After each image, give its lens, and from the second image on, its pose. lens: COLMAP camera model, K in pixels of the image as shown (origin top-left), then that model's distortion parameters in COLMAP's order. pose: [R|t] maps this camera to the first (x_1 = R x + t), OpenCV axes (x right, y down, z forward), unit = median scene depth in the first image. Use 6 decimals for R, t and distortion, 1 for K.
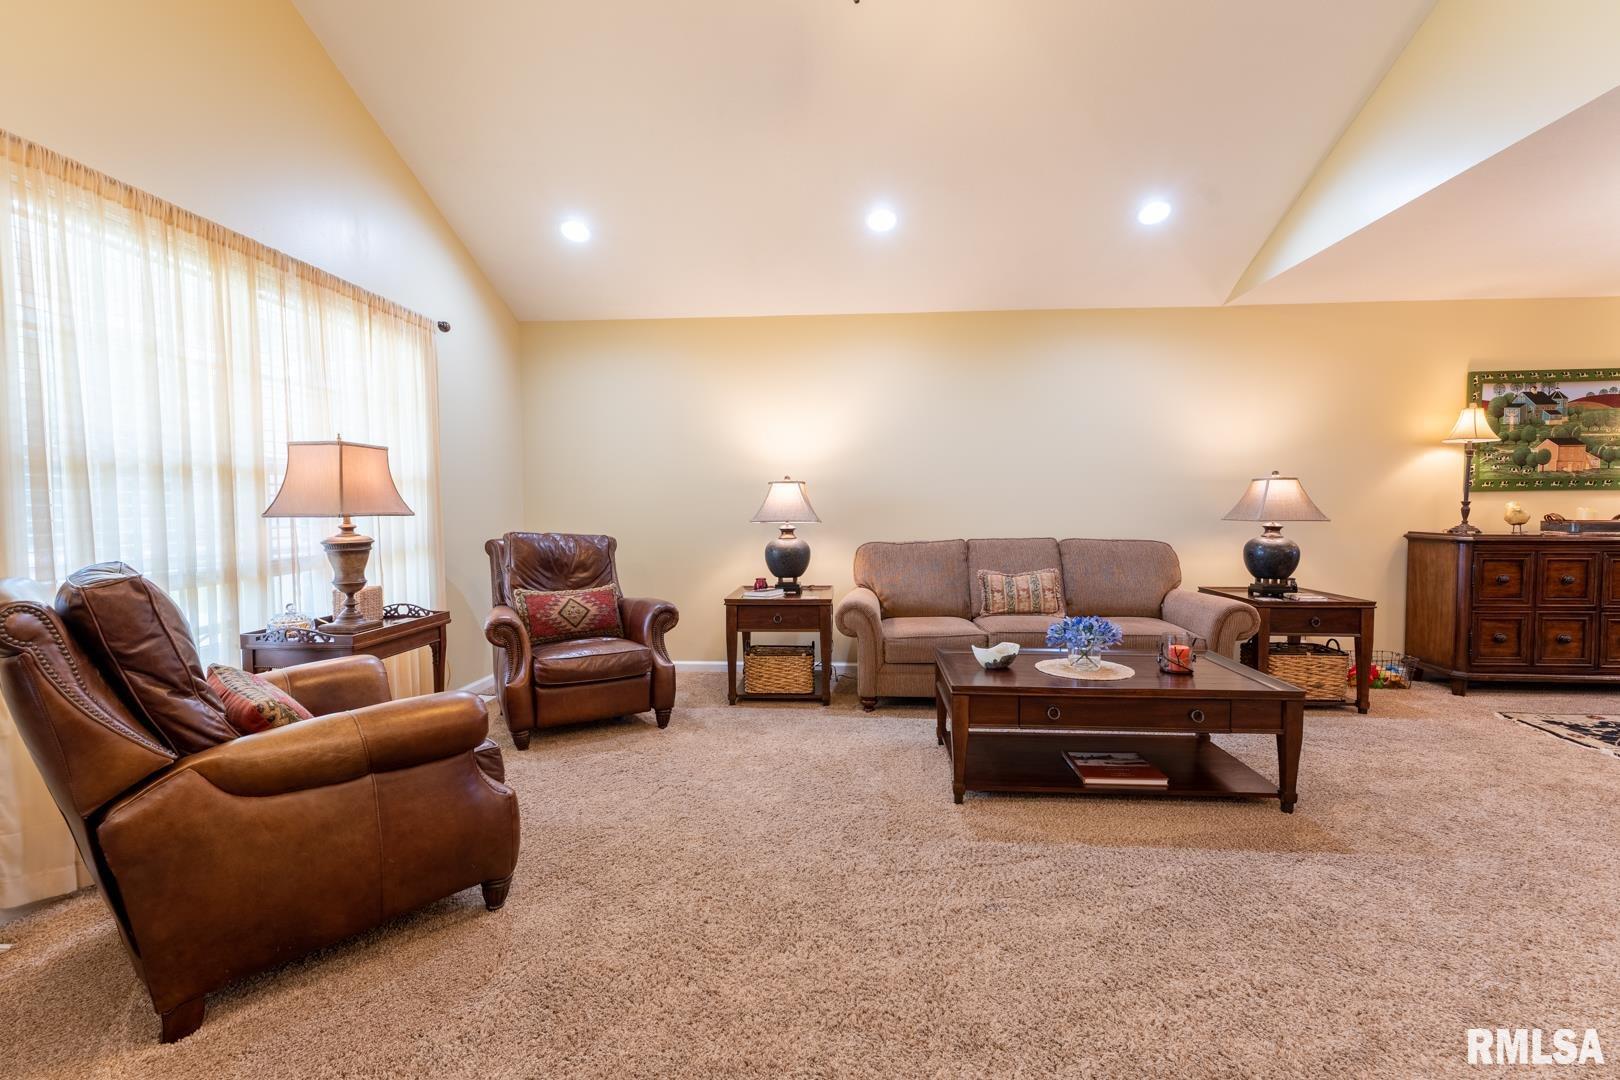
lens RADIAL K [[732.3, 0, 810.0], [0, 732.3, 540.0], [0, 0, 1]] dist [-0.000772, -0.000778]
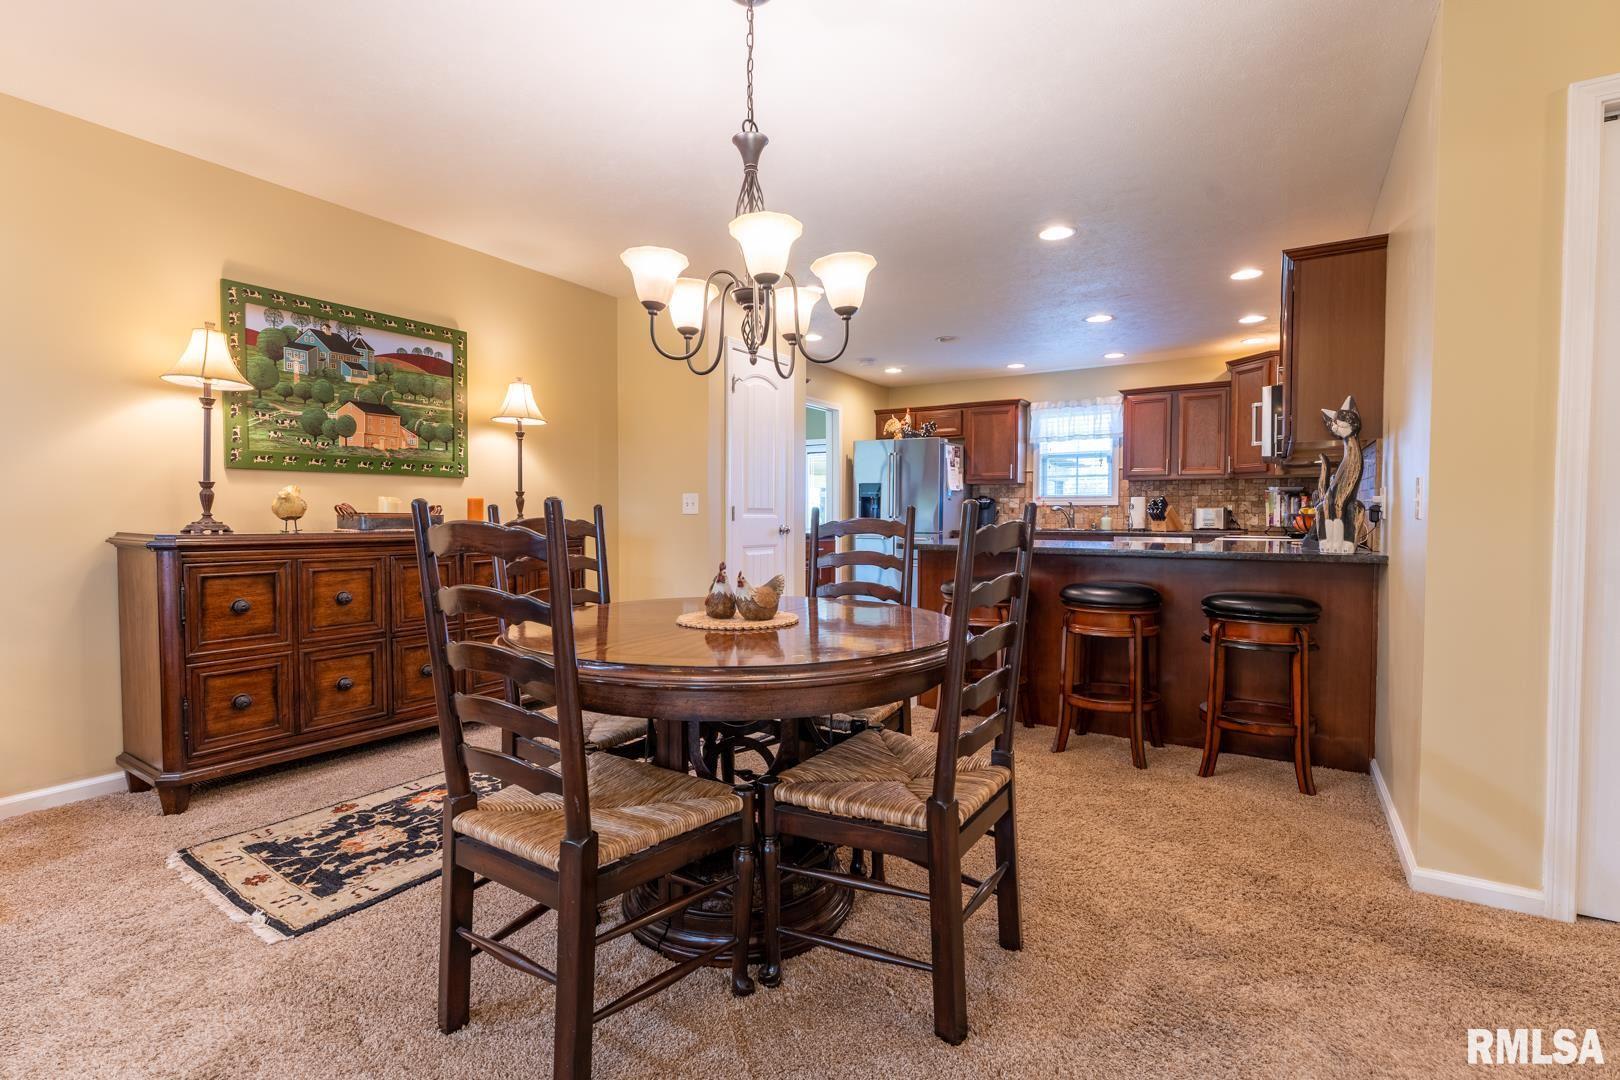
lens RADIAL K [[748.9, 0, 810.0], [0, 748.9, 540.0], [0, 0, 1]] dist [-0.000937, -0.000239]
pose [[0.469313, -0.021813, 0.882763, 0.593996], [0.033882, 0.999403, 0.006683, 0.009328], [-0.882382, 0.026774, 0.469772, 0.266409]]
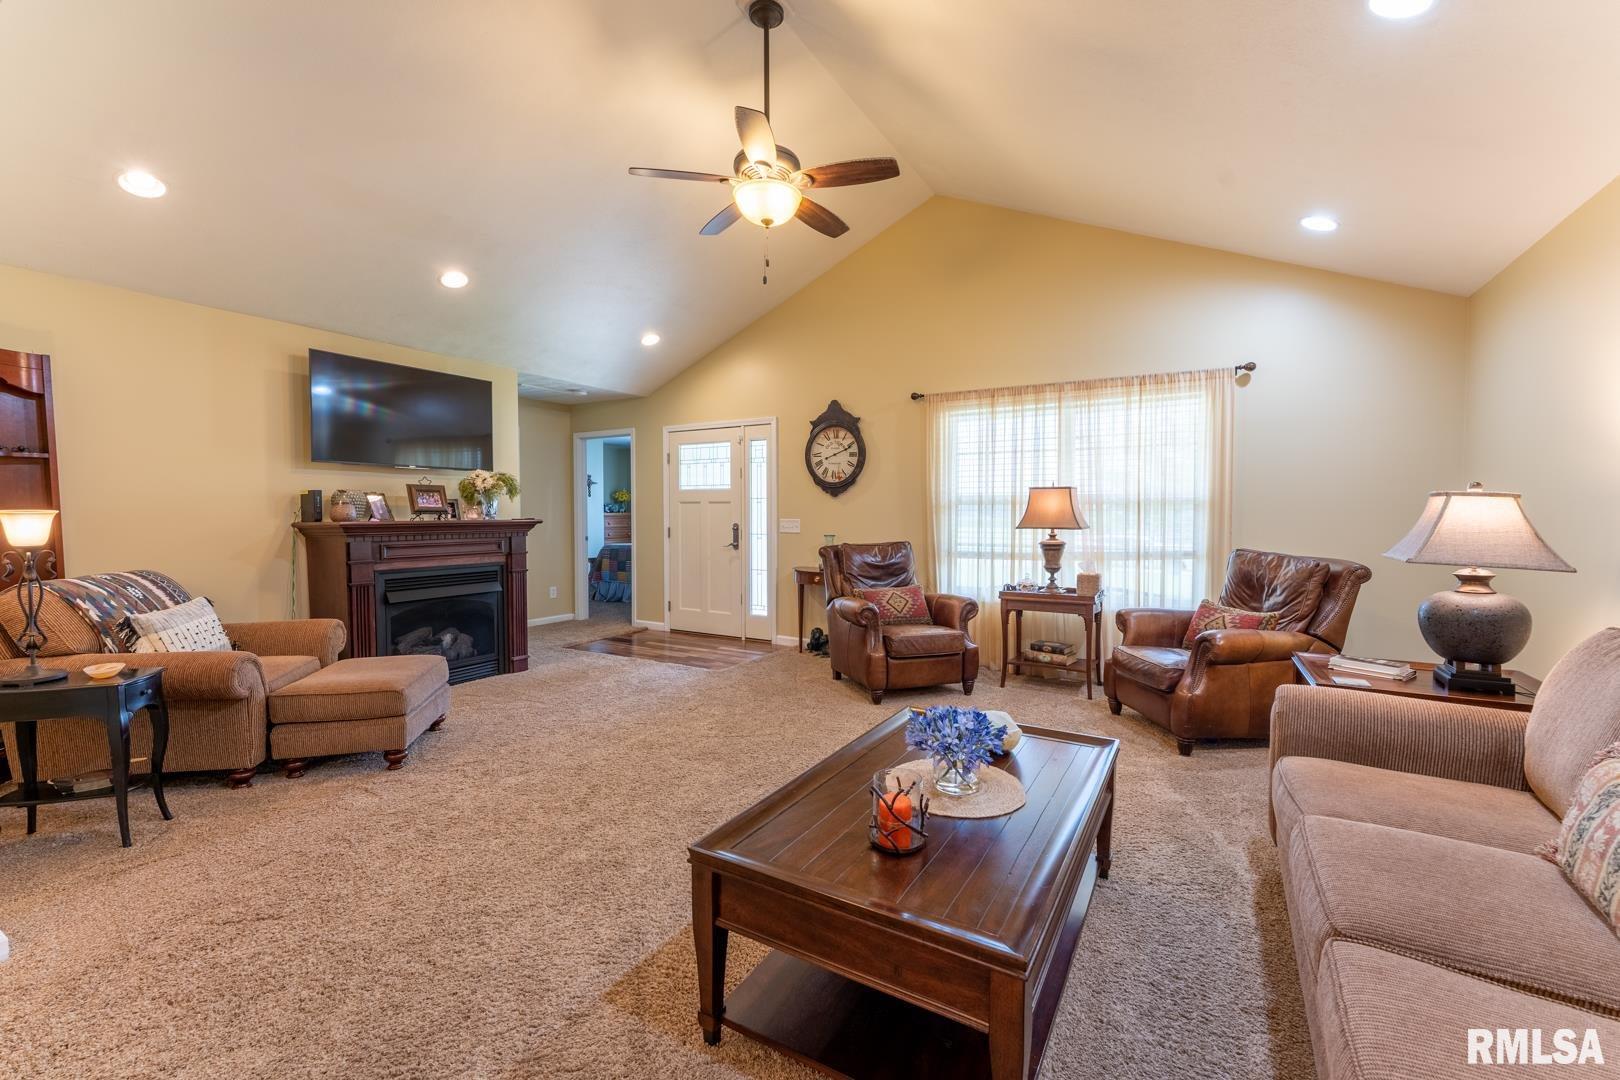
lens RADIAL K [[661.2, 0, 817.9], [0, 661.2, 533.5], [0, 0, 1]] dist [0.000802, -0.000054]
pose [[-0.442878, 0.034884, -0.895903, 0.681386], [-0.037816, 0.997627, 0.057539, -0.060795], [0.895784, 0.059362, -0.440508, 0.804557]]
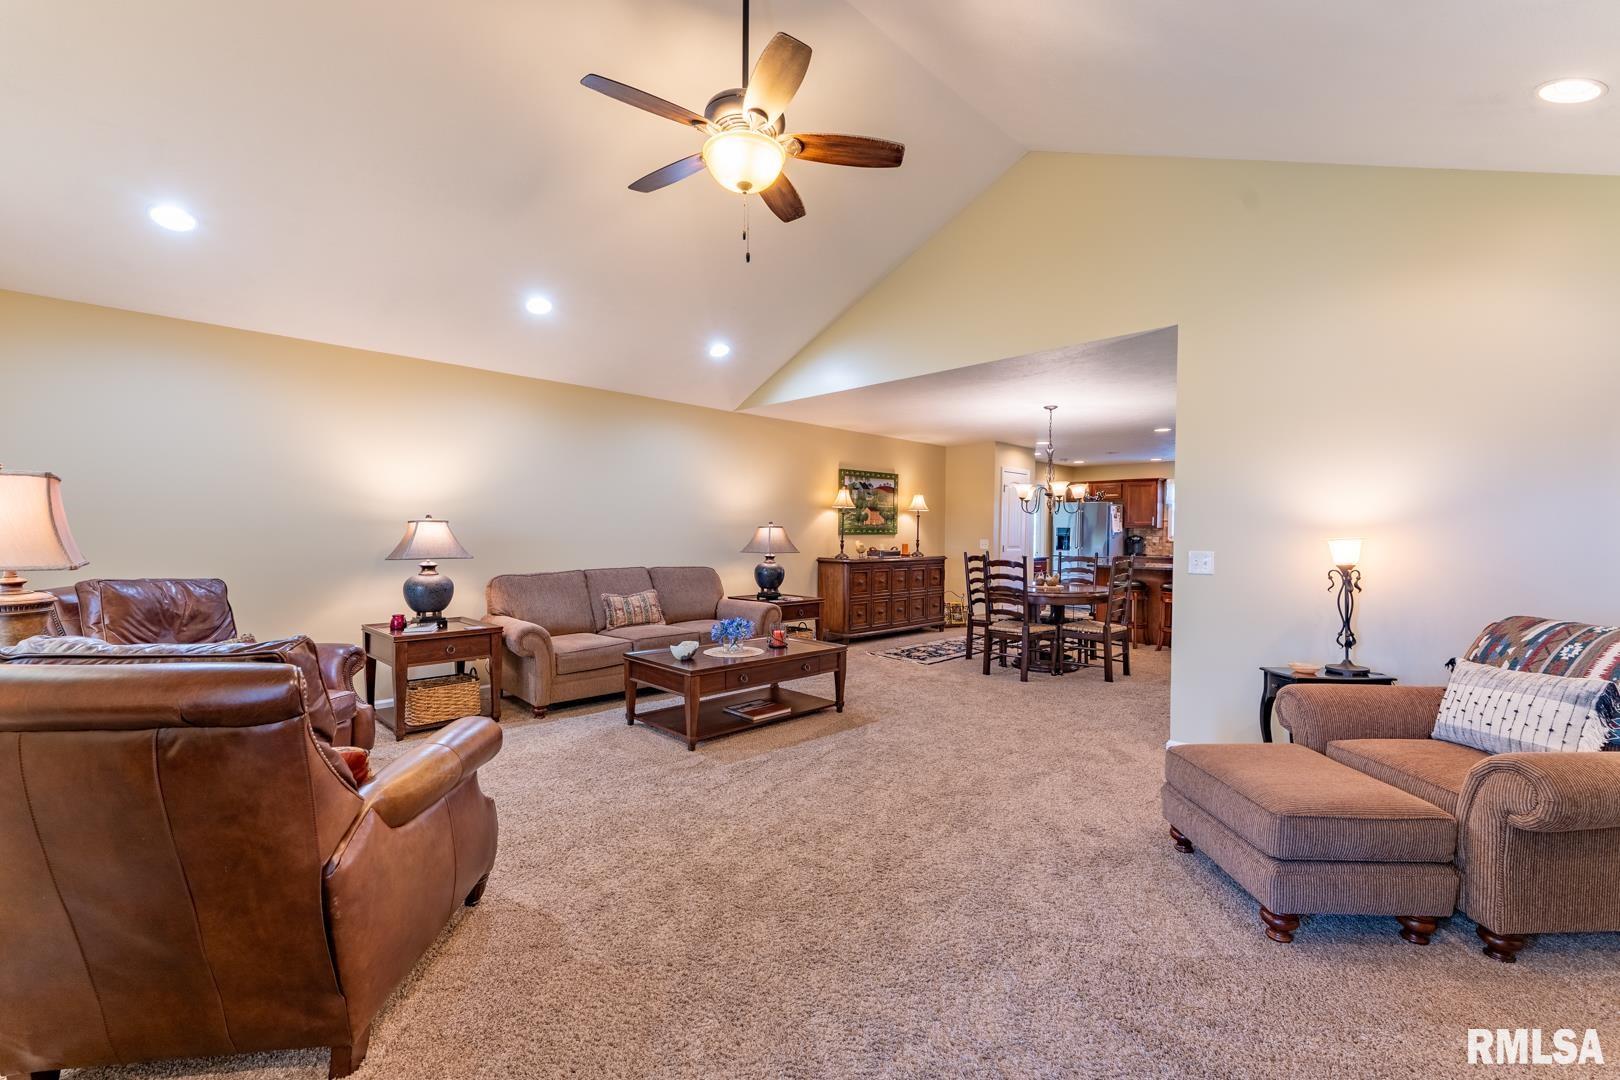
lens RADIAL K [[677.7, 0, 824.0], [0, 677.7, 549.6], [0, 0, 1]] dist [0.001538, 0.000002]
pose [[0.653455, -0.008678, 0.756915, -0.415525], [0.022791, 0.999706, -0.008215, -0.017794], [-0.756622, 0.022619, 0.653461, -0.064730]]
